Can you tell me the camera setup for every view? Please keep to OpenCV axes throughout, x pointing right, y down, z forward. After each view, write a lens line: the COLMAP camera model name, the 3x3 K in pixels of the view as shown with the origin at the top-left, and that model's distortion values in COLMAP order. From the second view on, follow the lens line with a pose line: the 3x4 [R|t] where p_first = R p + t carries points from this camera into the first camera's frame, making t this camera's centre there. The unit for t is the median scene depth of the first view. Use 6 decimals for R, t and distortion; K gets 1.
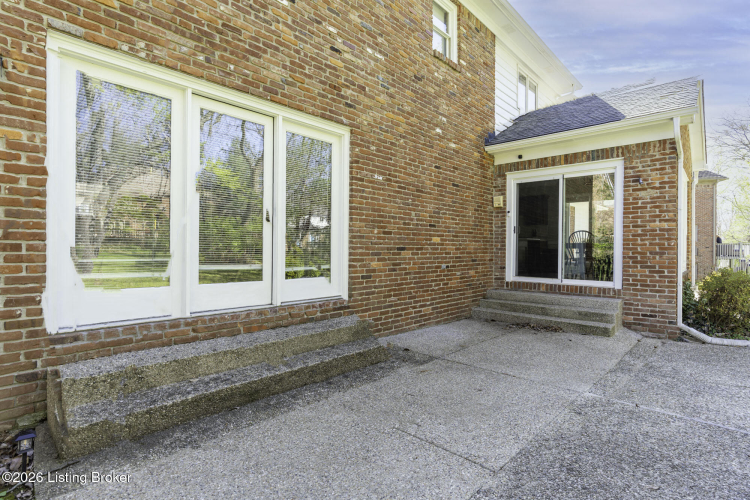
lens RADIAL K [[382.0, 0, 375.0], [0, 382.0, 250.0], [0, 0, 1]] dist [0.017419, -0.000051]
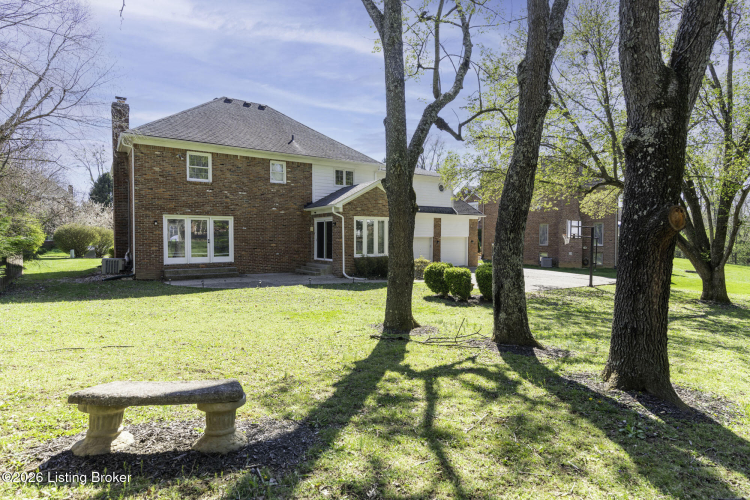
lens RADIAL K [[392.4, 0, 375.0], [0, 392.4, 250.0], [0, 0, 1]] dist [0.005095, 0.001518]
pose [[0.978556, -0.003144, -0.205957, 2.025356], [0.009163, 0.999558, 0.028277, -0.086739], [0.205777, -0.029558, 0.978152, -2.398157]]
